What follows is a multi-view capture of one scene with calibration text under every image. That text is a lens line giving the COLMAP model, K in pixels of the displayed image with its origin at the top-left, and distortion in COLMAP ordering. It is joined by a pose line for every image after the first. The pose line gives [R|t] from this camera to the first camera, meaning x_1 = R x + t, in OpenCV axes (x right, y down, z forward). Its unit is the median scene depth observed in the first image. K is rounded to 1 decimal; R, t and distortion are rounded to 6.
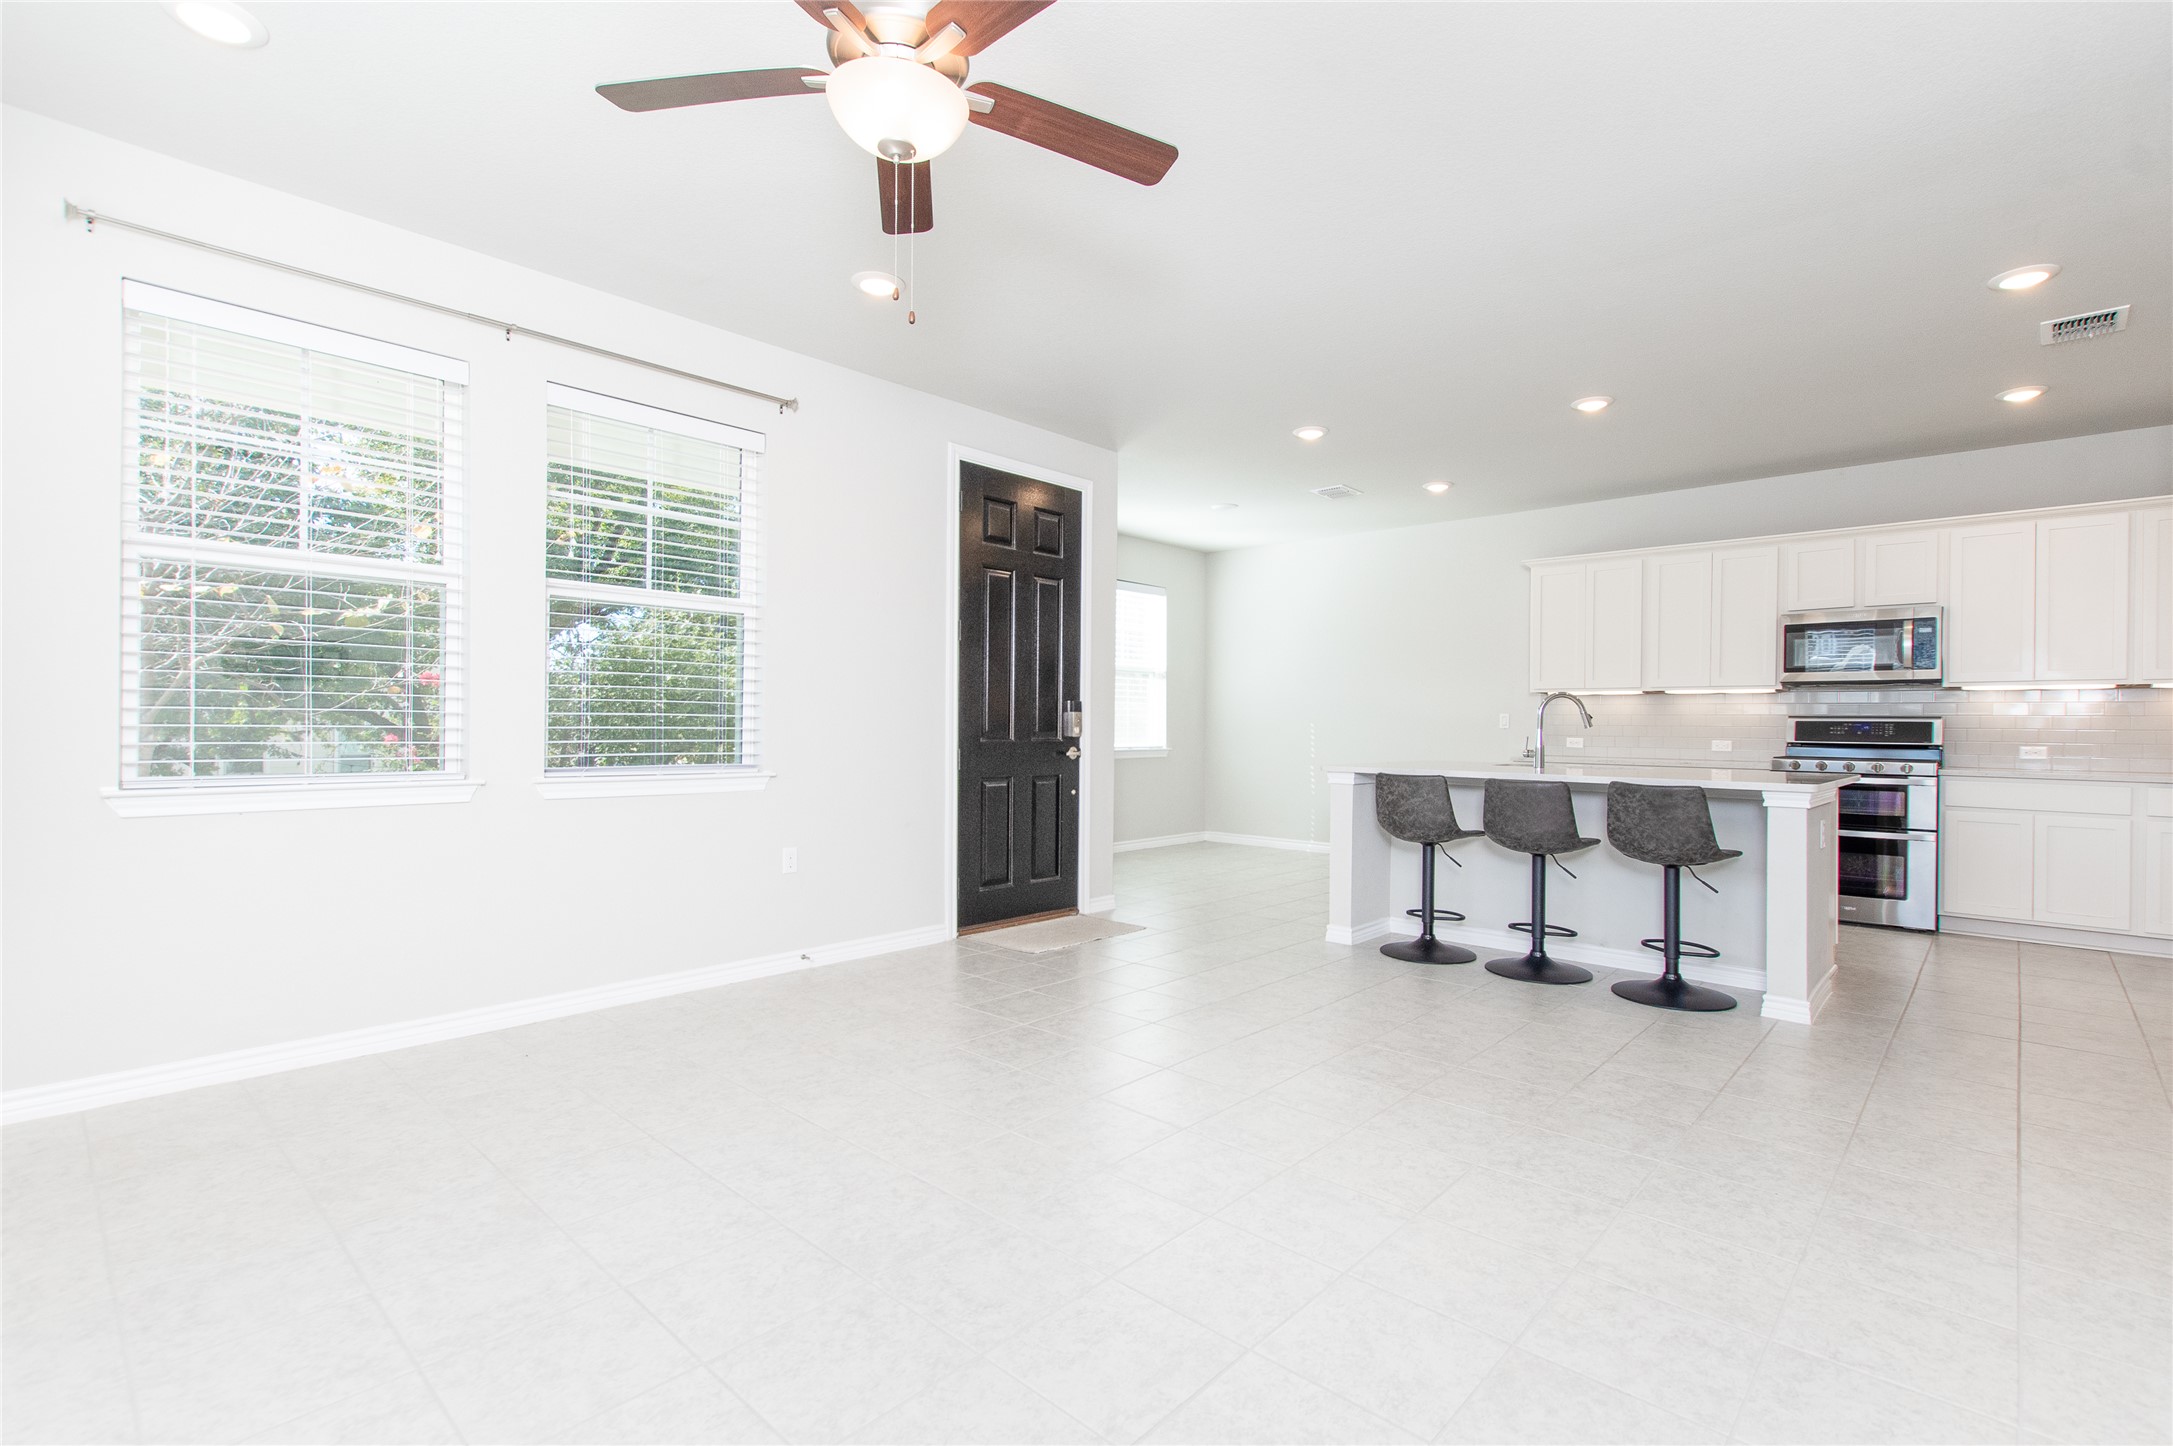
lens RADIAL K [[993.7, 0, 1086.5], [0, 993.7, 723.0], [0, 0, 1]] dist [-0.002745, -0.000428]
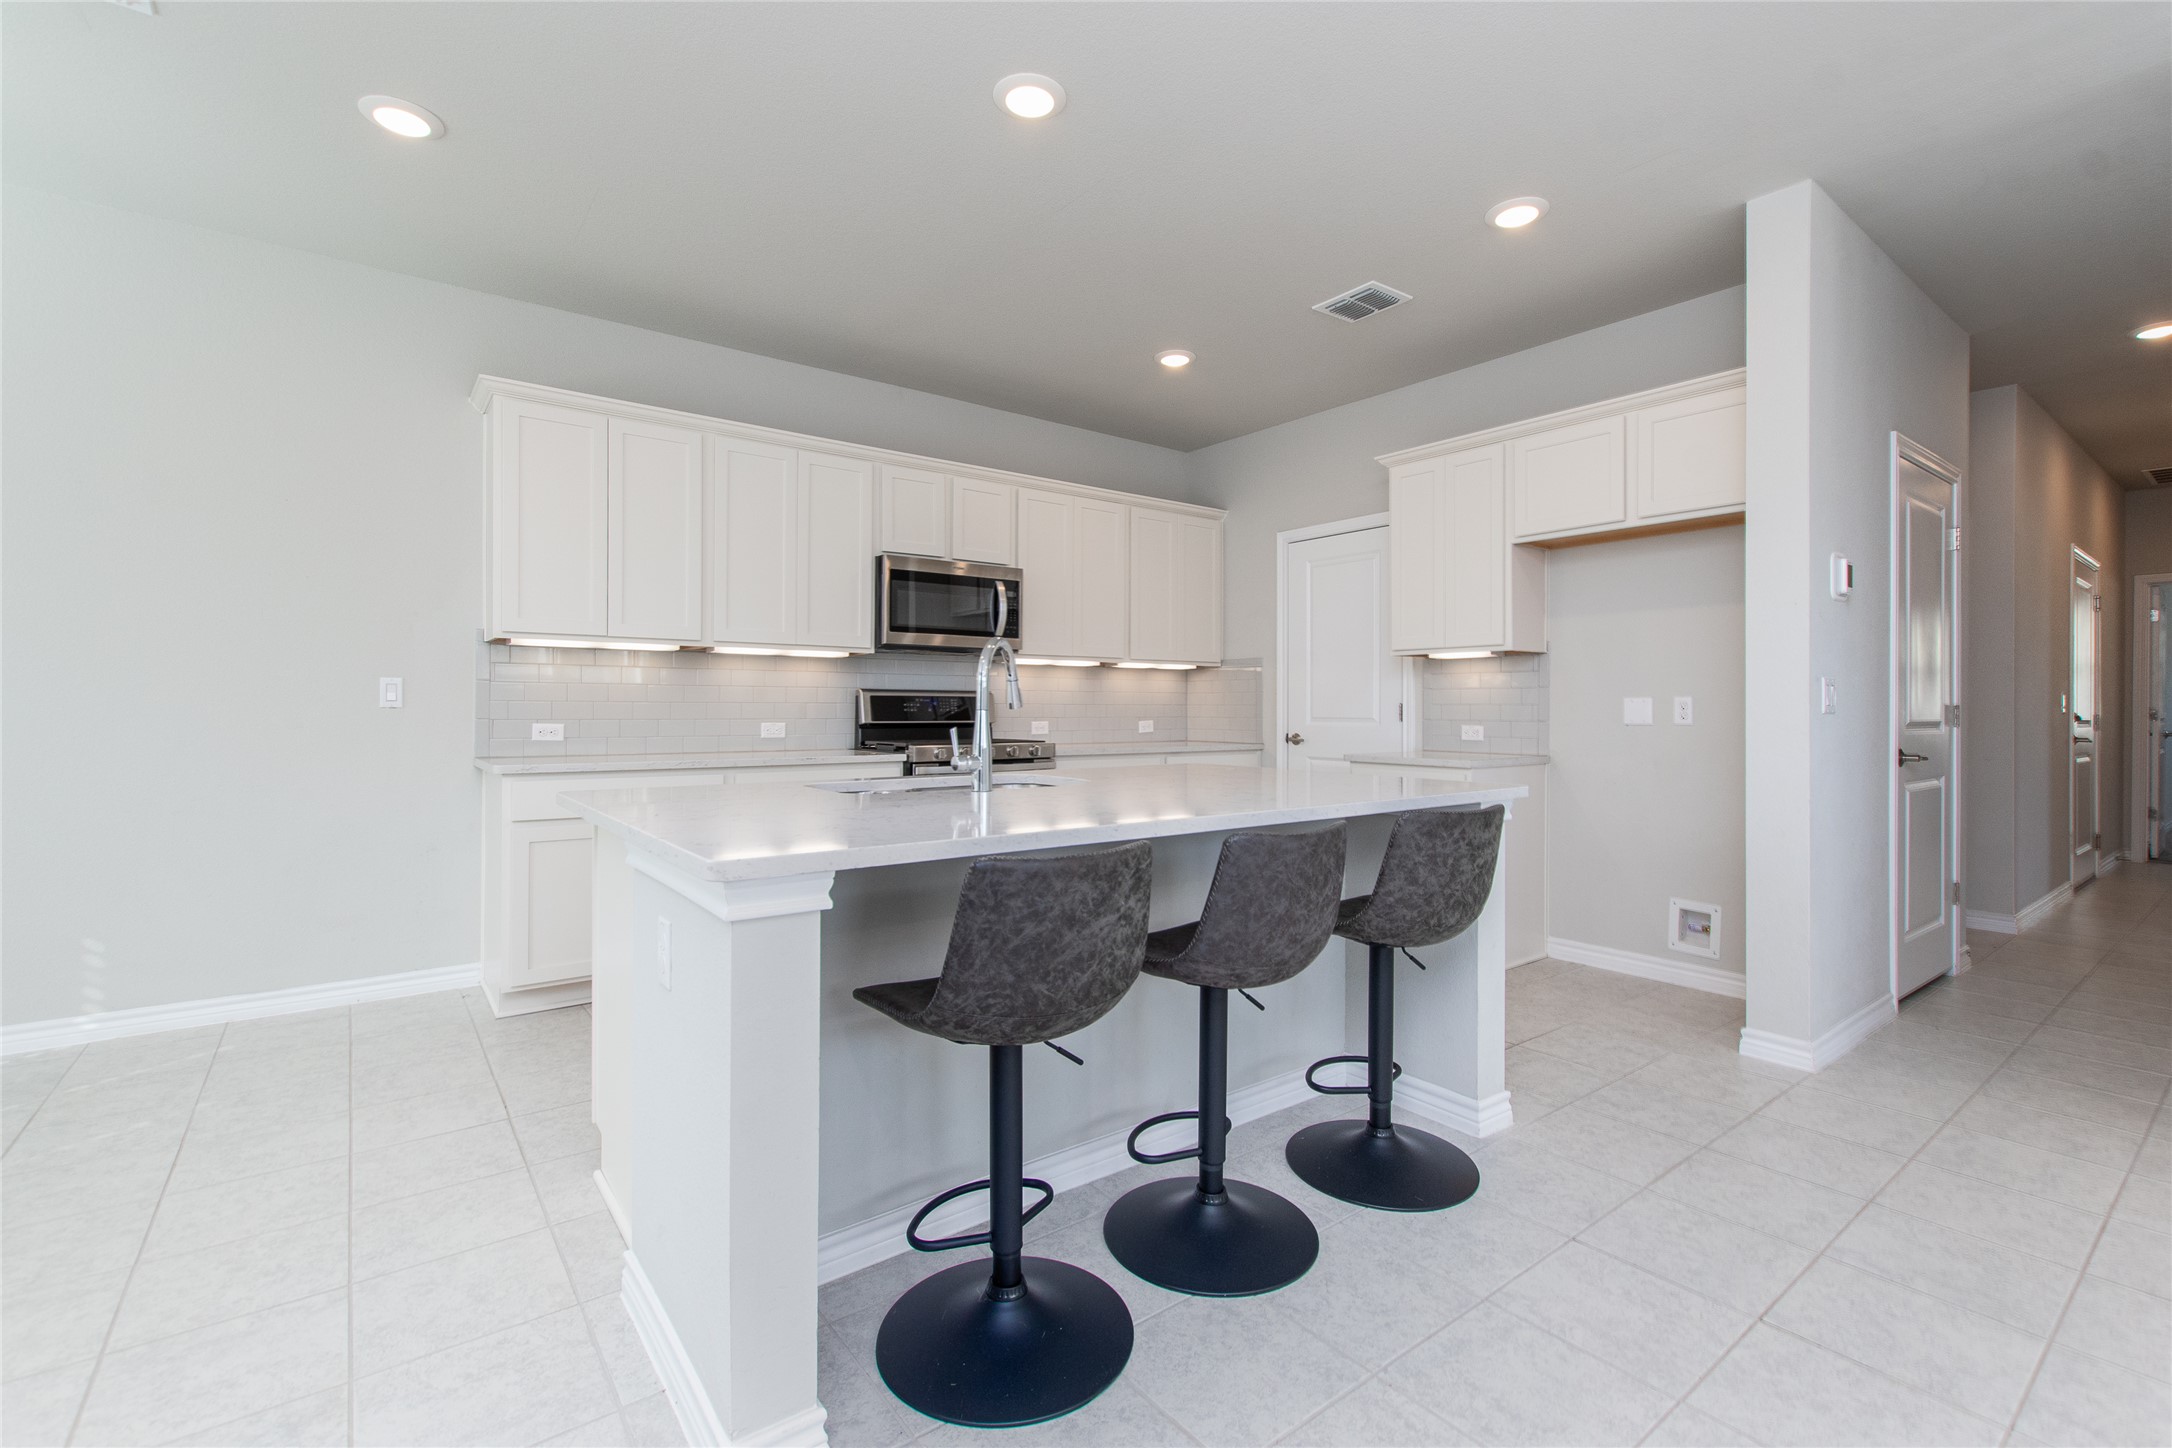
lens RADIAL K [[972.8, 0, 1093.8], [0, 972.8, 704.0], [0, 0, 1]] dist [-0.005145, -0.000690]
pose [[0.158377, -0.007780, 0.987348, -0.005027], [0.000283, 0.999969, 0.007834, -0.001765], [-0.987379, -0.000961, 0.158374, 0.930899]]
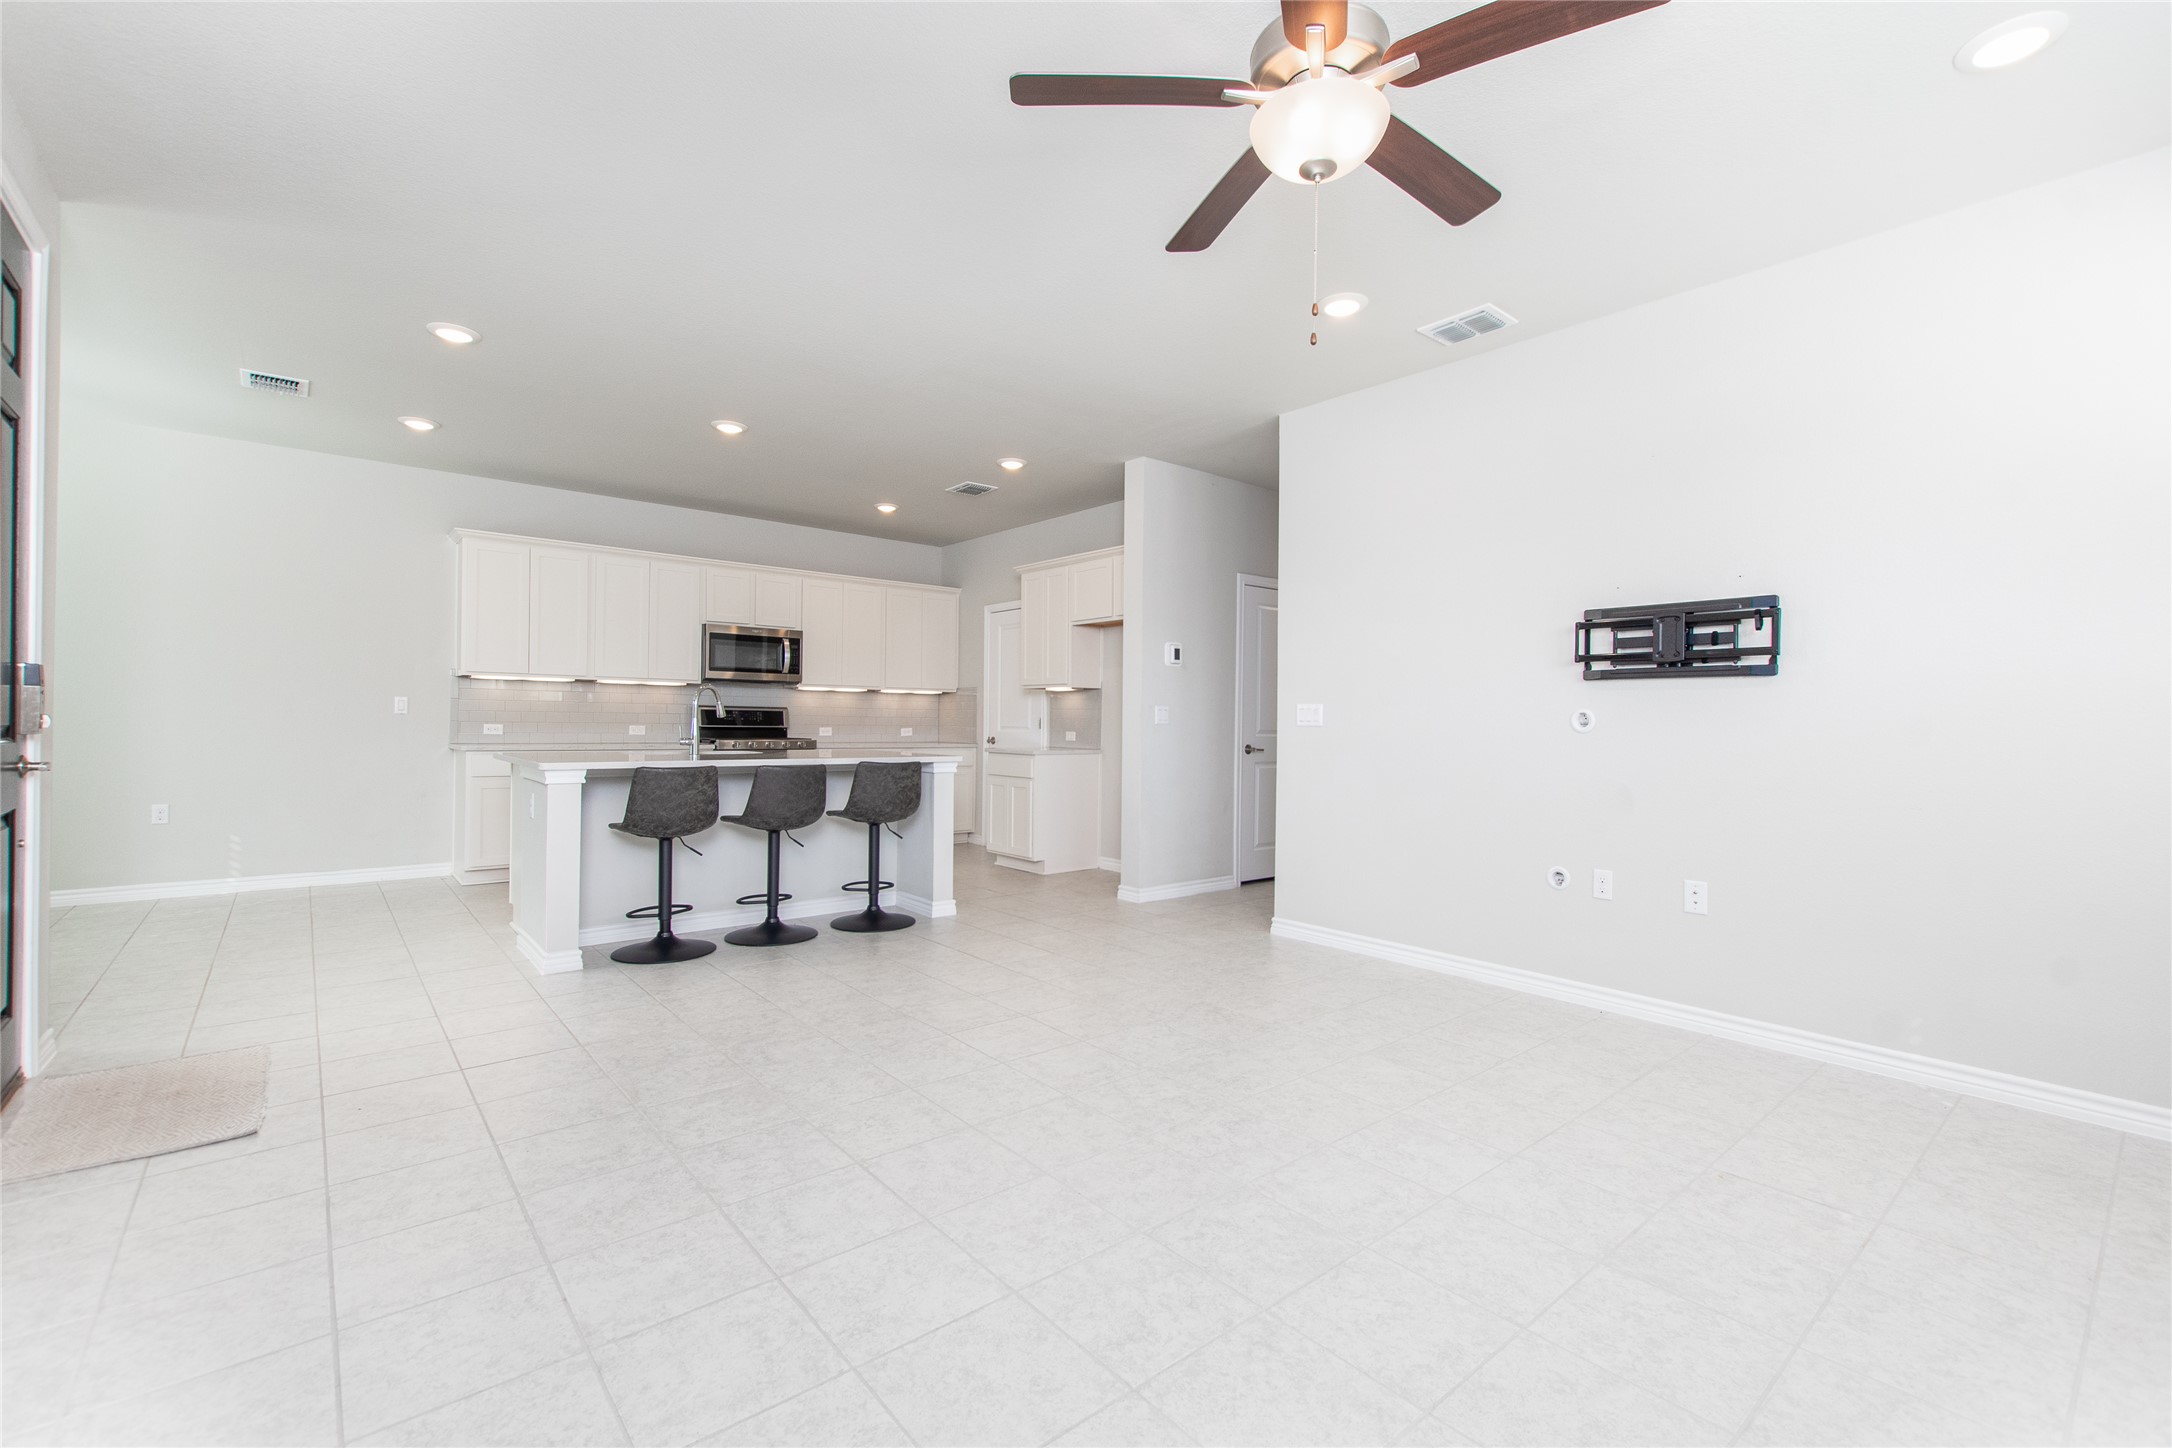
lens RADIAL K [[954.0, 0, 1092.7], [0, 954.0, 713.9], [0, 0, 1]] dist [-0.000150, -0.000277]
pose [[0.119332, -0.001276, 0.992854, -0.535539], [-0.008950, 0.999957, 0.002361, -0.004987], [-0.992814, -0.009168, 0.119315, 0.489772]]
